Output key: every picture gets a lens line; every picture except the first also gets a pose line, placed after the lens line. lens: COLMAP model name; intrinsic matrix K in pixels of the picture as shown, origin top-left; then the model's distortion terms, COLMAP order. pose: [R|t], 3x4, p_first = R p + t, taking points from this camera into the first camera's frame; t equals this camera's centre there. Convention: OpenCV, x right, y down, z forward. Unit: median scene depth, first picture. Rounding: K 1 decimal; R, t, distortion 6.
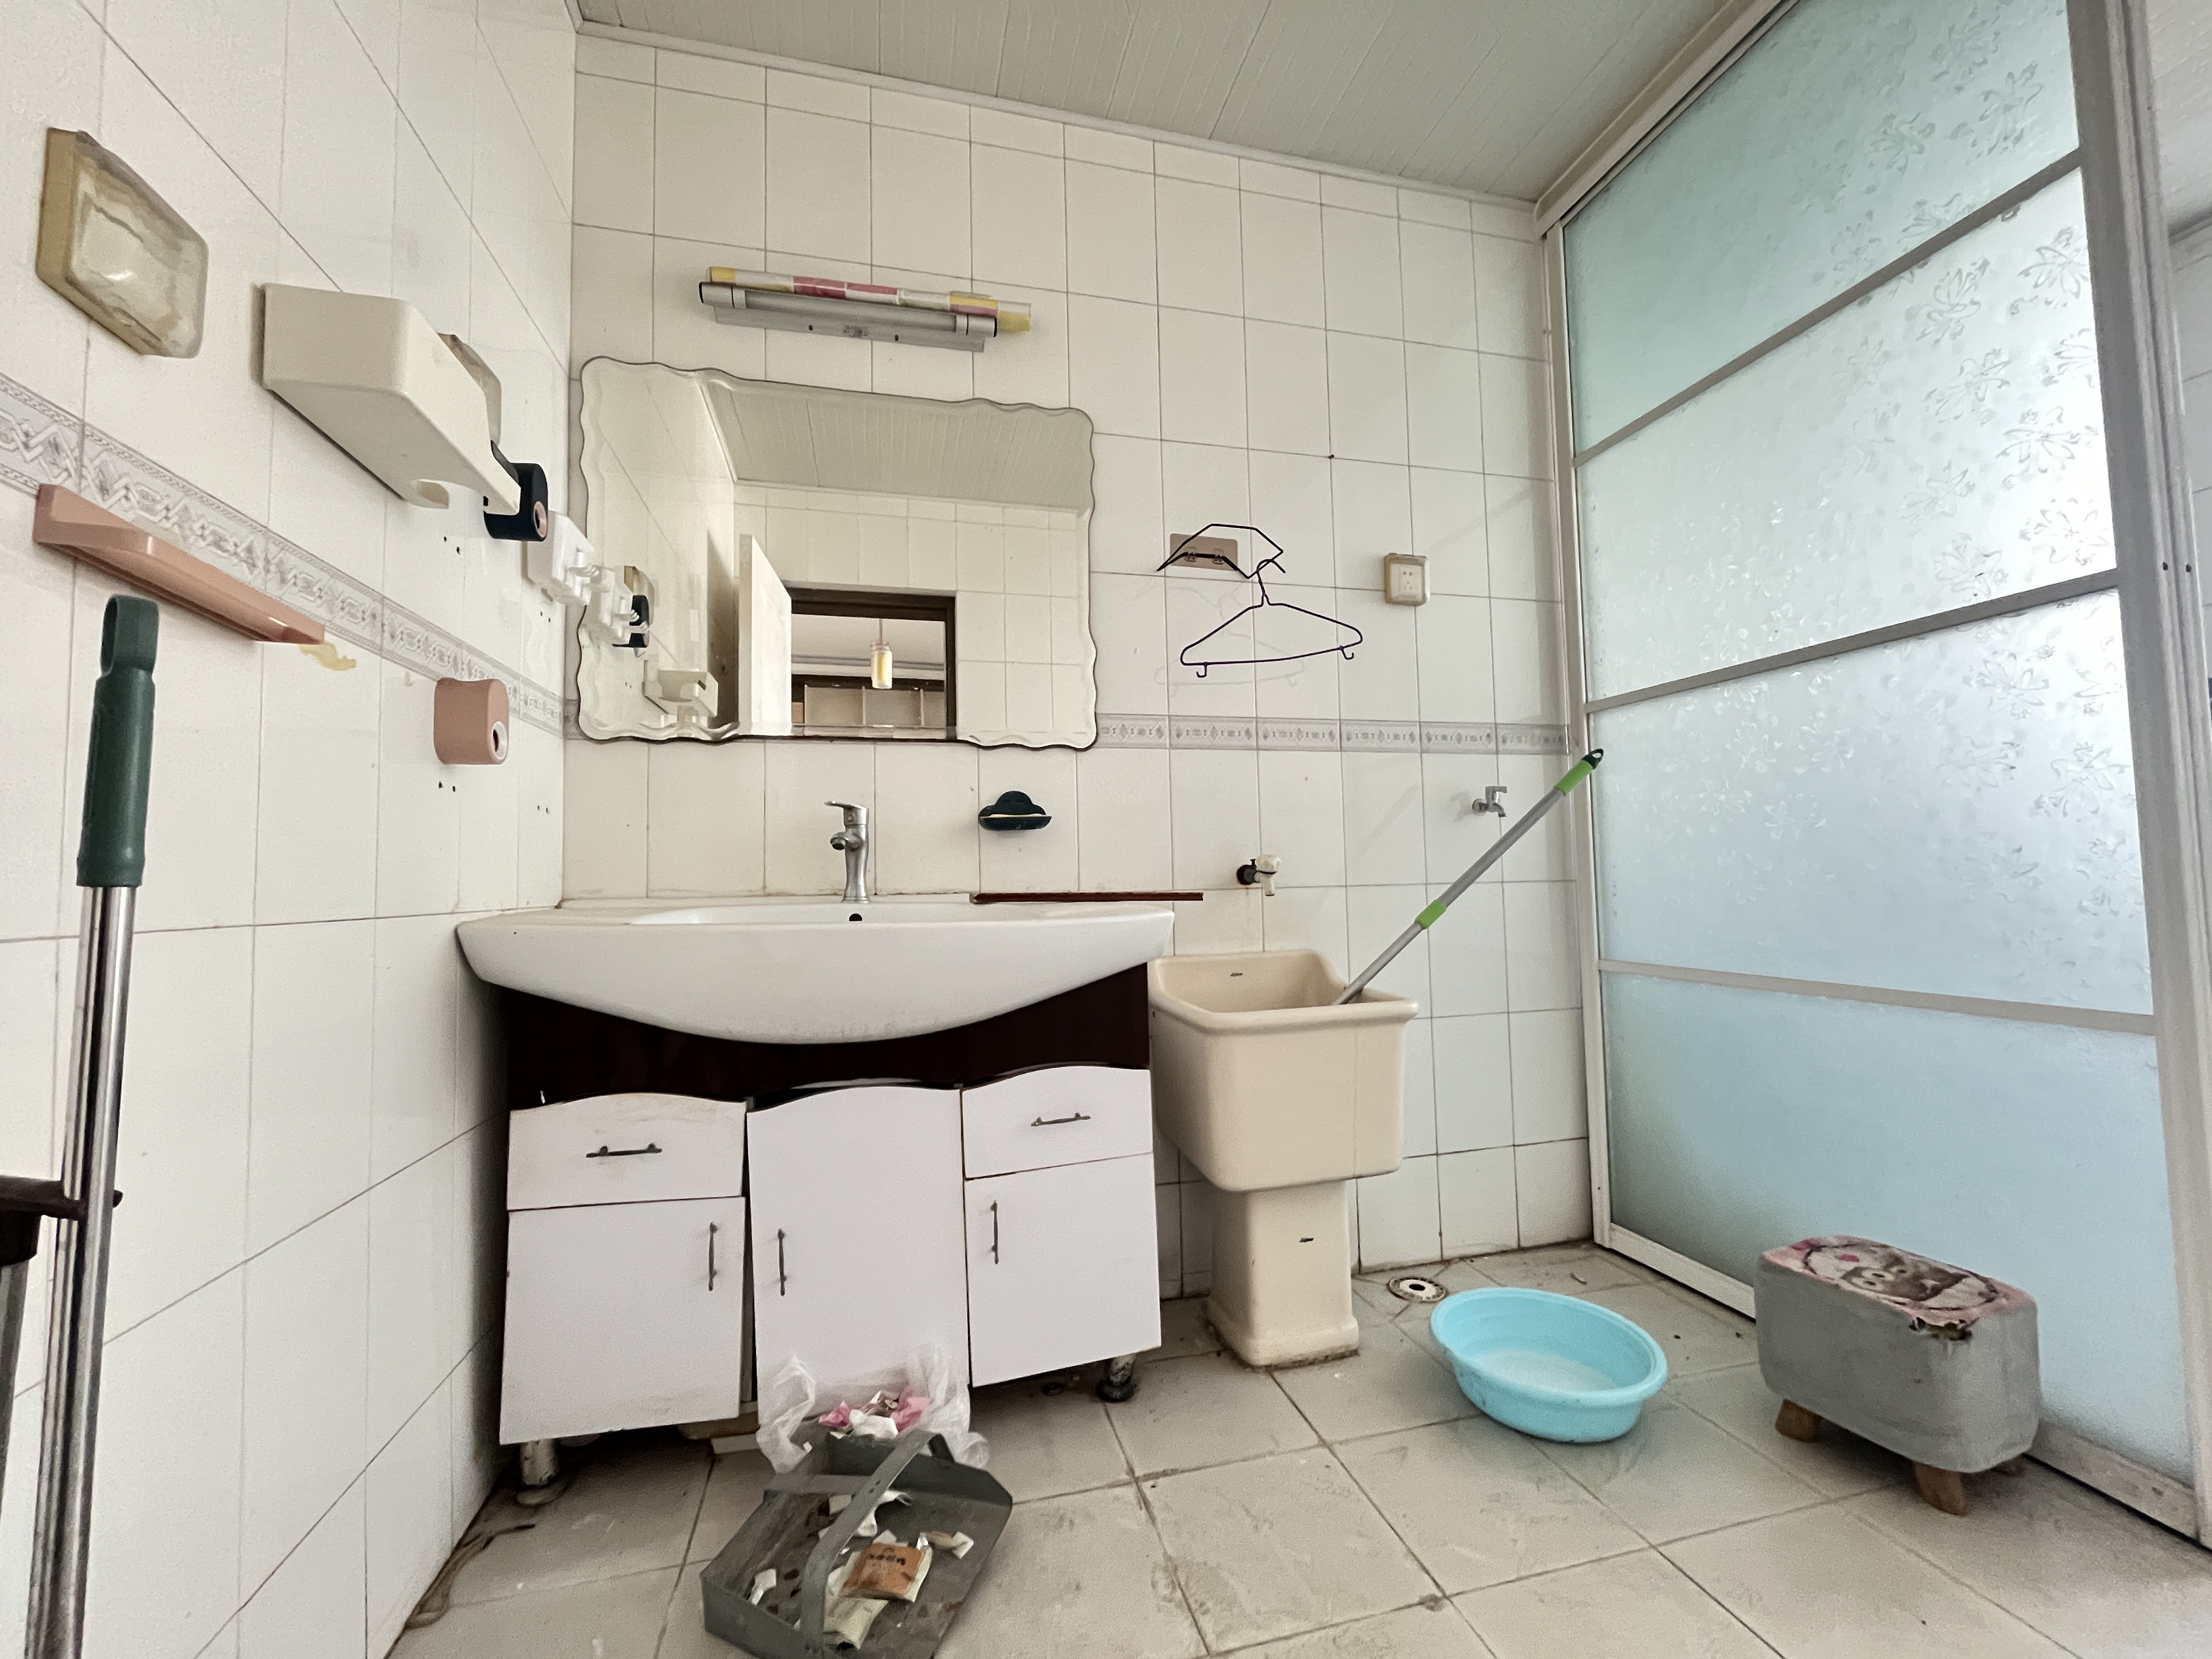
lens RADIAL K [[890.4, 0, 1103.7], [0, 890.4, 823.5], [0, 0, 1]] dist [0.002606, 0.000257]
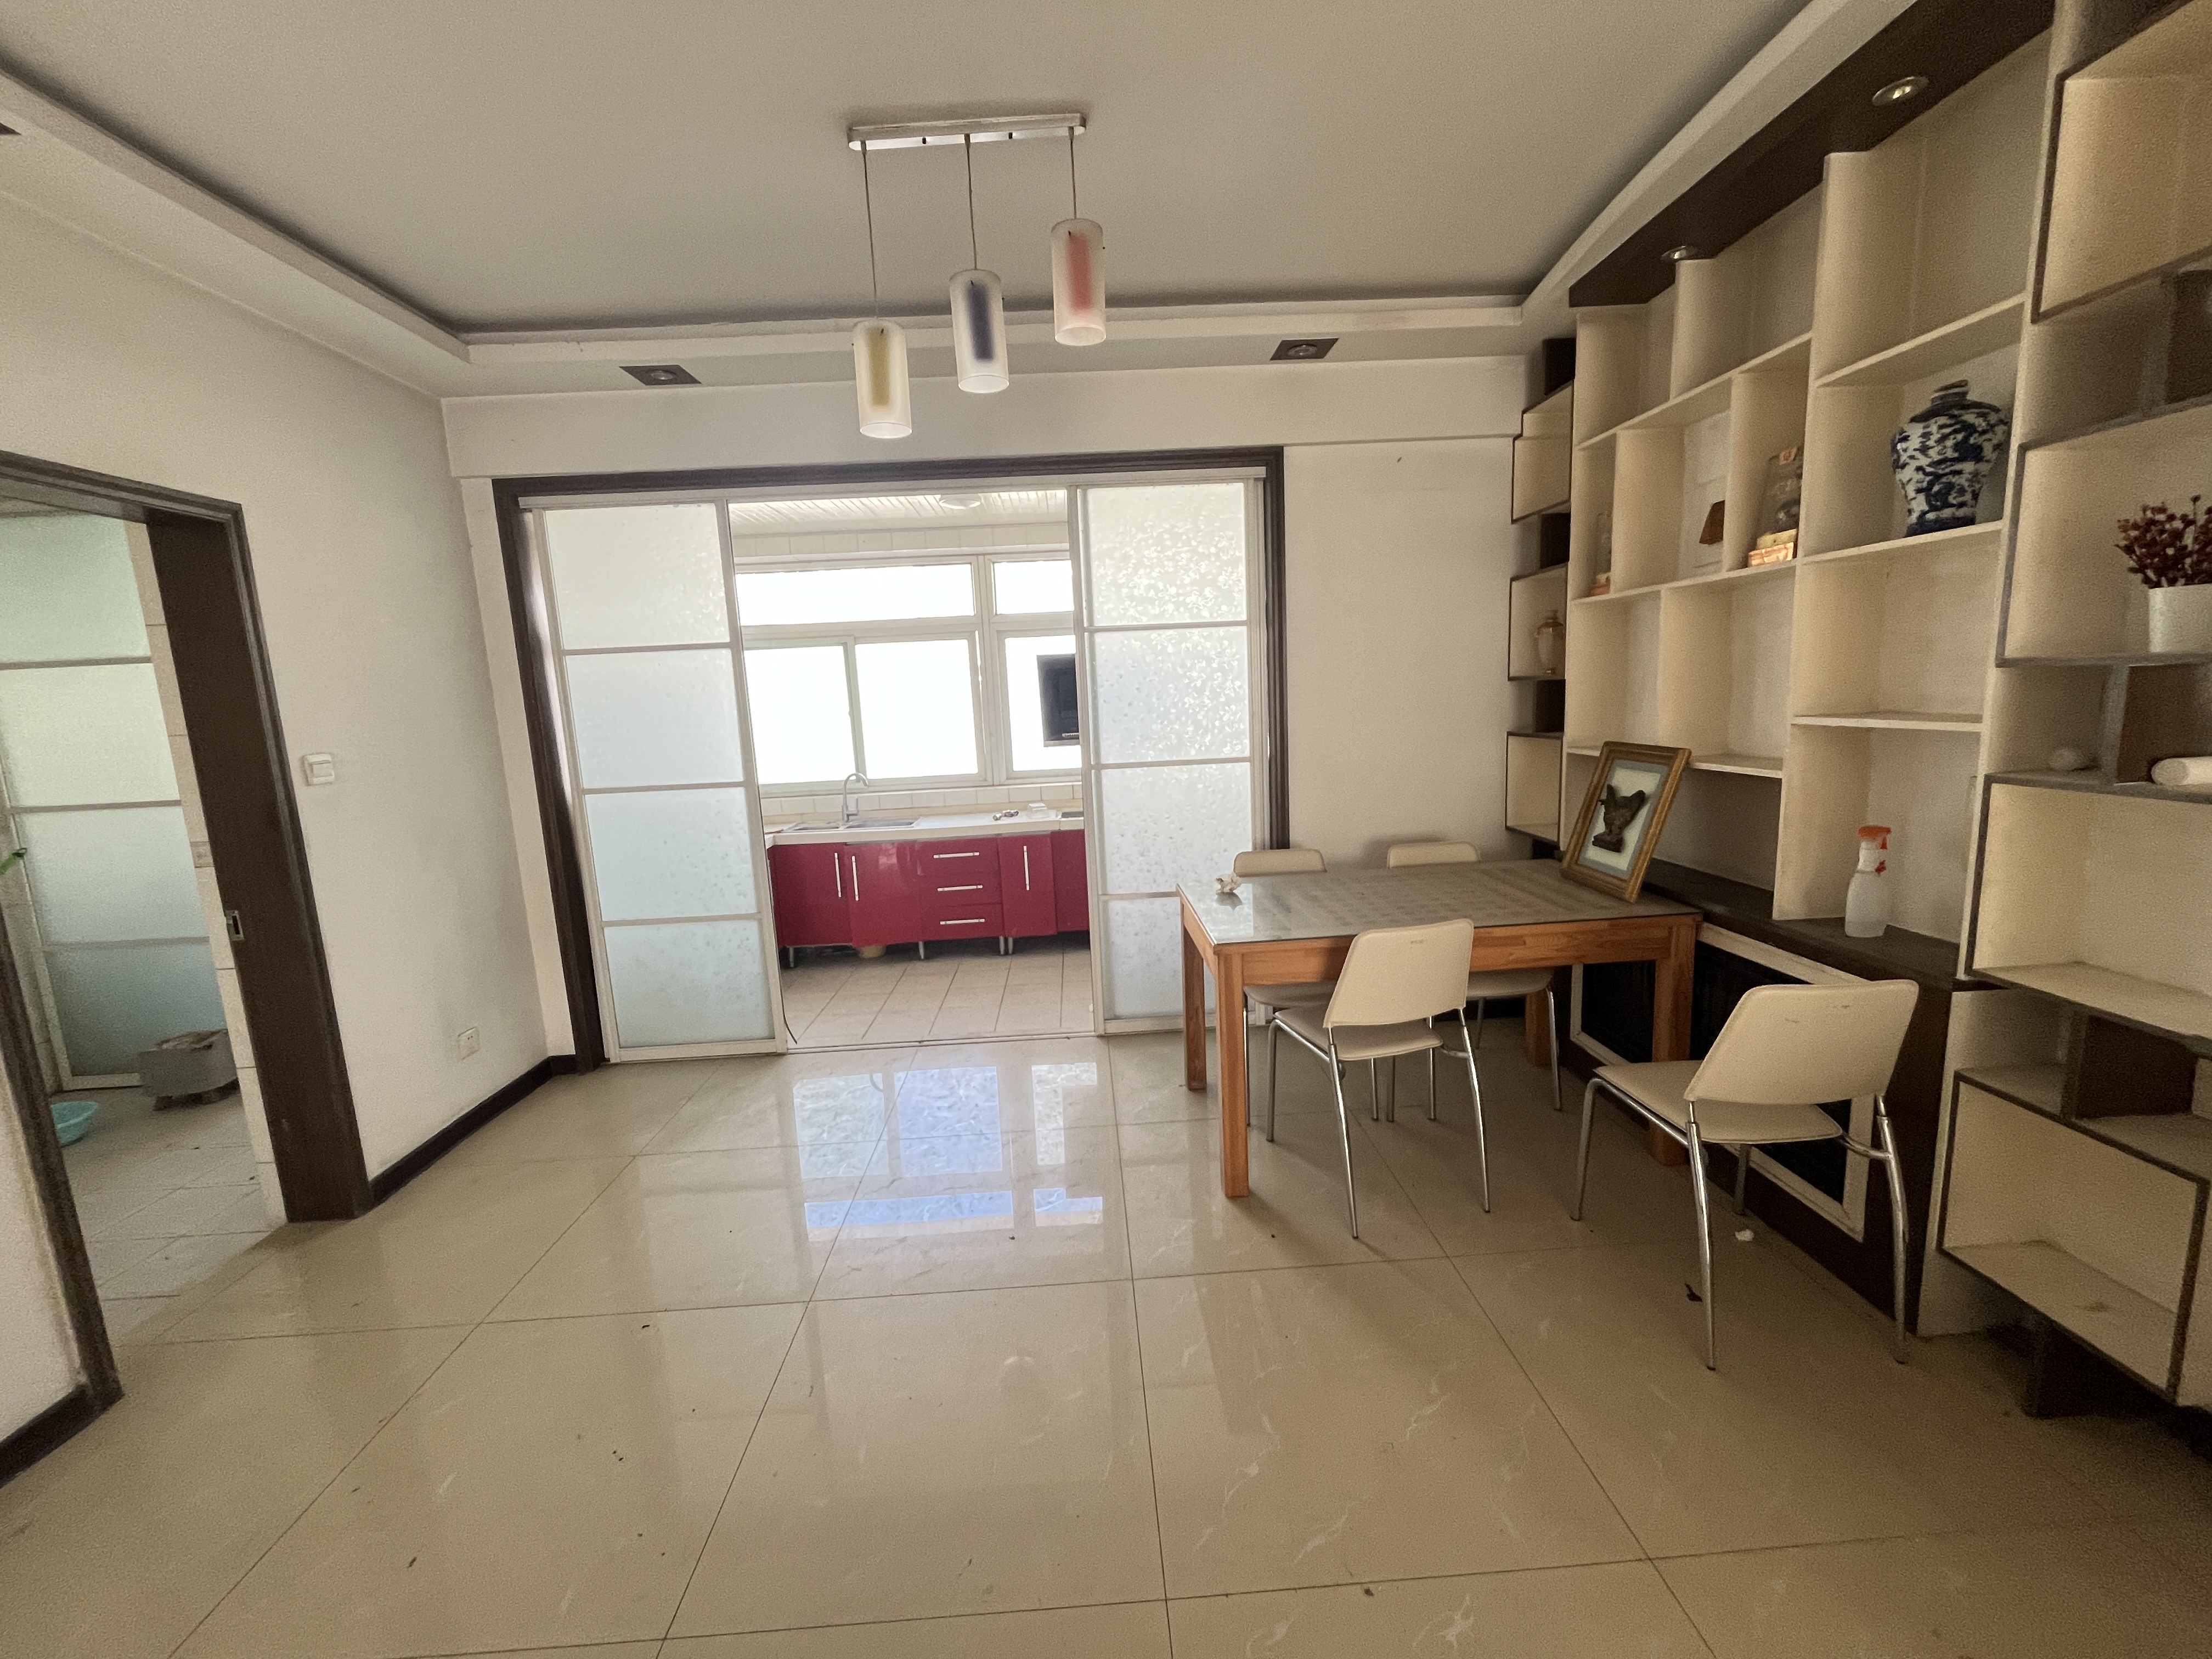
lens RADIAL K [[890.4, 0, 1103.9], [0, 890.4, 831.3], [0, 0, 1]] dist [0.002606, 0.000257]
pose [[0.217475, -0.134831, 0.966708, -0.850477], [-0.016582, 0.989760, 0.141777, -0.446447], [-0.975925, -0.046863, 0.213012, -1.786127]]
